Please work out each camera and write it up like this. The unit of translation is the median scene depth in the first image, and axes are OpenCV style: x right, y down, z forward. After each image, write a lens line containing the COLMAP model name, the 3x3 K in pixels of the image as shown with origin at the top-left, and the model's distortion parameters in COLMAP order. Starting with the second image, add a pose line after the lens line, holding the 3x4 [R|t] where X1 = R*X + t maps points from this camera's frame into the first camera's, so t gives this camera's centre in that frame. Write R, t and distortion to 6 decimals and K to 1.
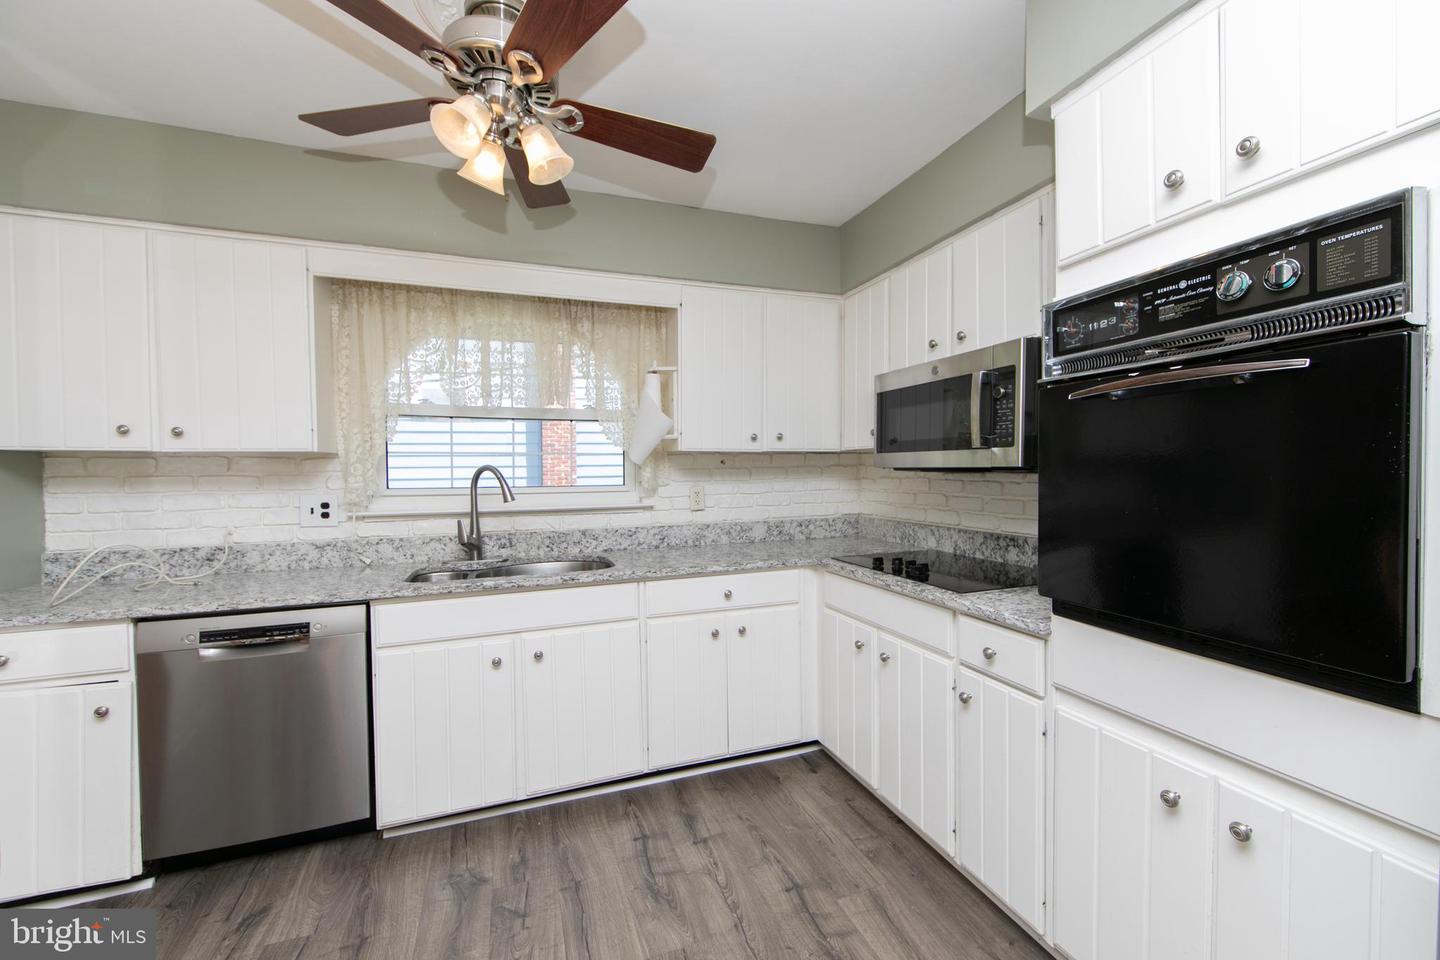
lens RADIAL K [[581.6, 0, 729.2], [0, 581.6, 472.7], [0, 0, 1]] dist [0.000162, -0.000037]
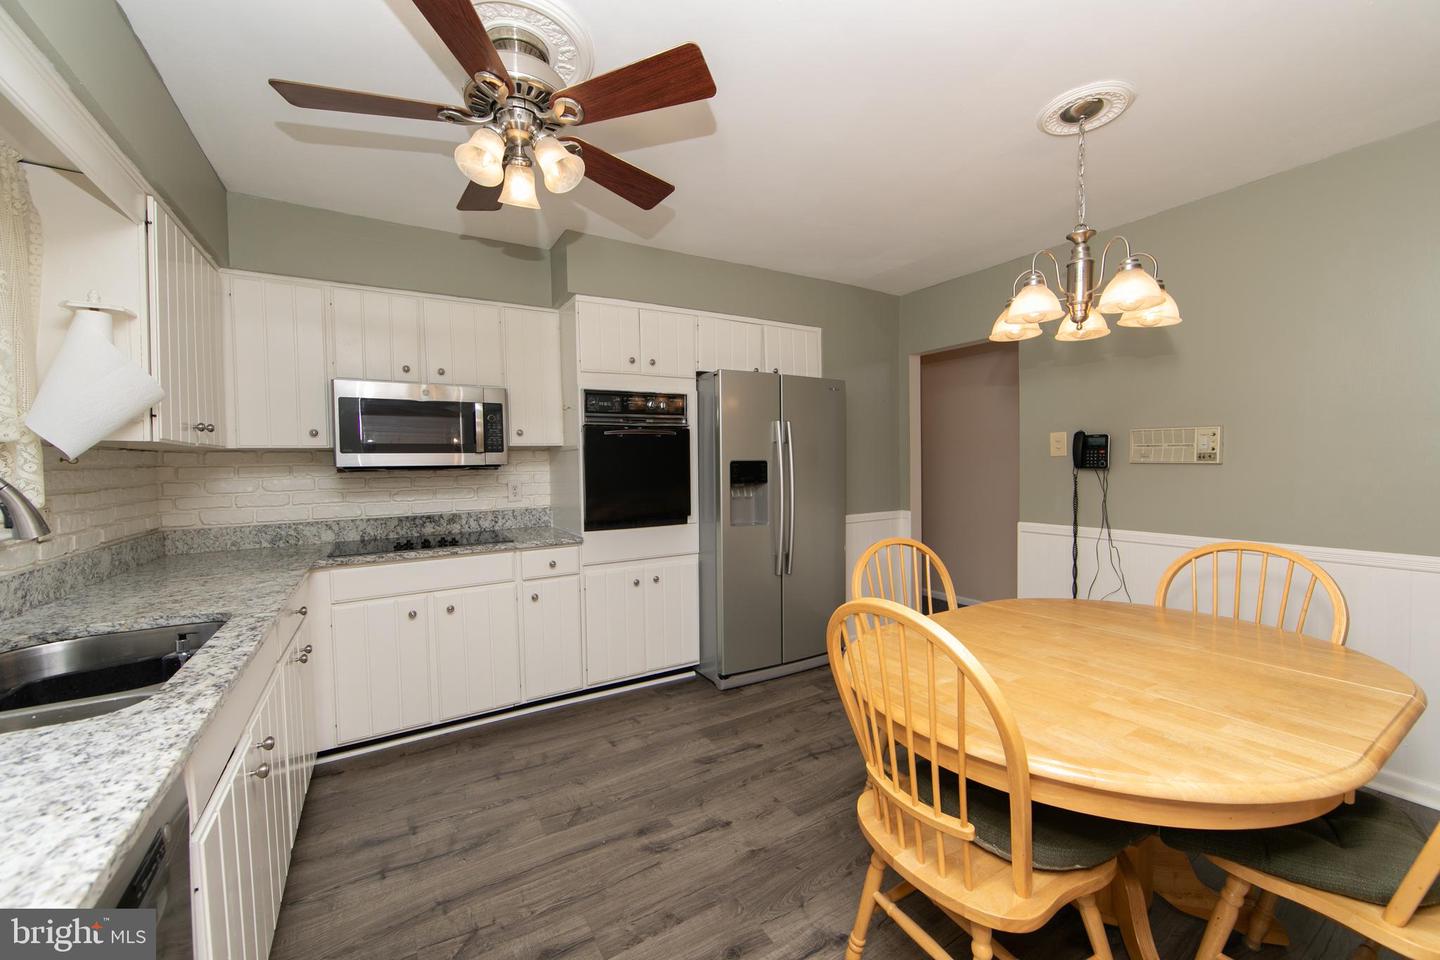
lens RADIAL K [[567.3, 0, 720.0], [0, 567.3, 480.0], [0, 0, 1]] dist [0.091104, -0.000020]
pose [[-0.183100, -0.020243, 0.982886, -1.206915], [0.025395, 0.999357, 0.025313, 0.007173], [-0.982766, 0.029595, -0.182468, 0.666122]]
